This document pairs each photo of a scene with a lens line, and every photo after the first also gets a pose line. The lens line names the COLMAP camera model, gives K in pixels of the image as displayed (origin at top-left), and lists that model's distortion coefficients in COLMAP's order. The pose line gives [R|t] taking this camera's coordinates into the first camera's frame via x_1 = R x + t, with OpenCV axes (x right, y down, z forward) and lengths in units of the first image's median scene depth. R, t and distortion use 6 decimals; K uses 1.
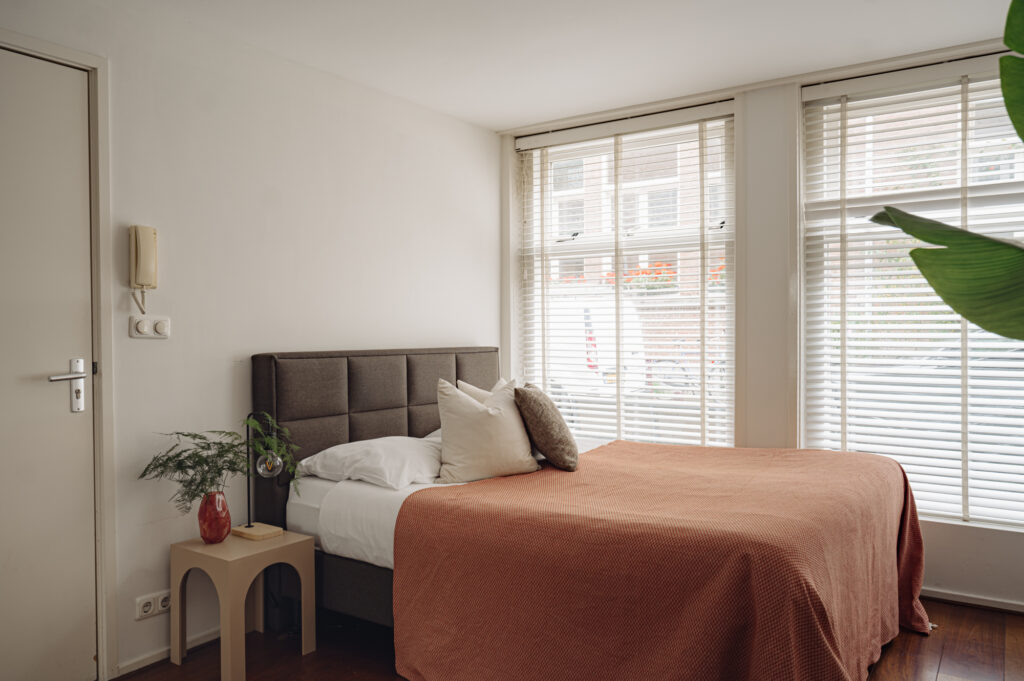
lens RADIAL K [[766.8, 0, 513.7], [0, 766.8, 338.5], [0, 0, 1]] dist [0.003750, -0.000793]
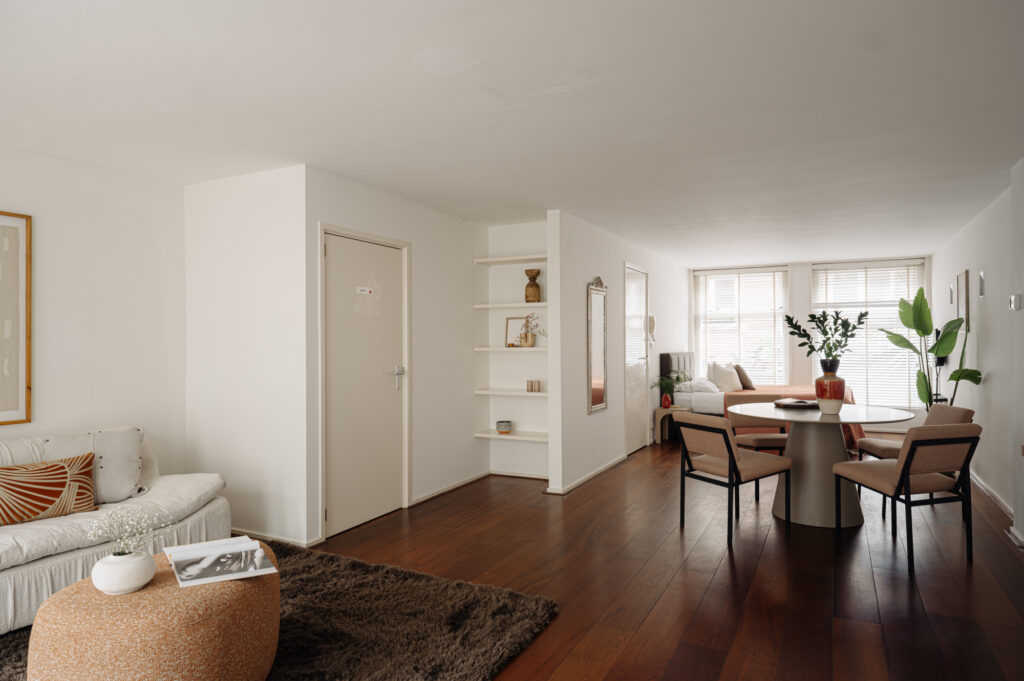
lens RADIAL K [[645.9, 0, 510.6], [0, 645.9, 341.6], [0, 0, 1]] dist [0.008228, 0.001600]
pose [[0.992745, -0.002490, 0.120214, -1.098641], [0.004143, 0.999900, -0.013506, 0.003257], [-0.120168, 0.013906, 0.992656, -1.365056]]
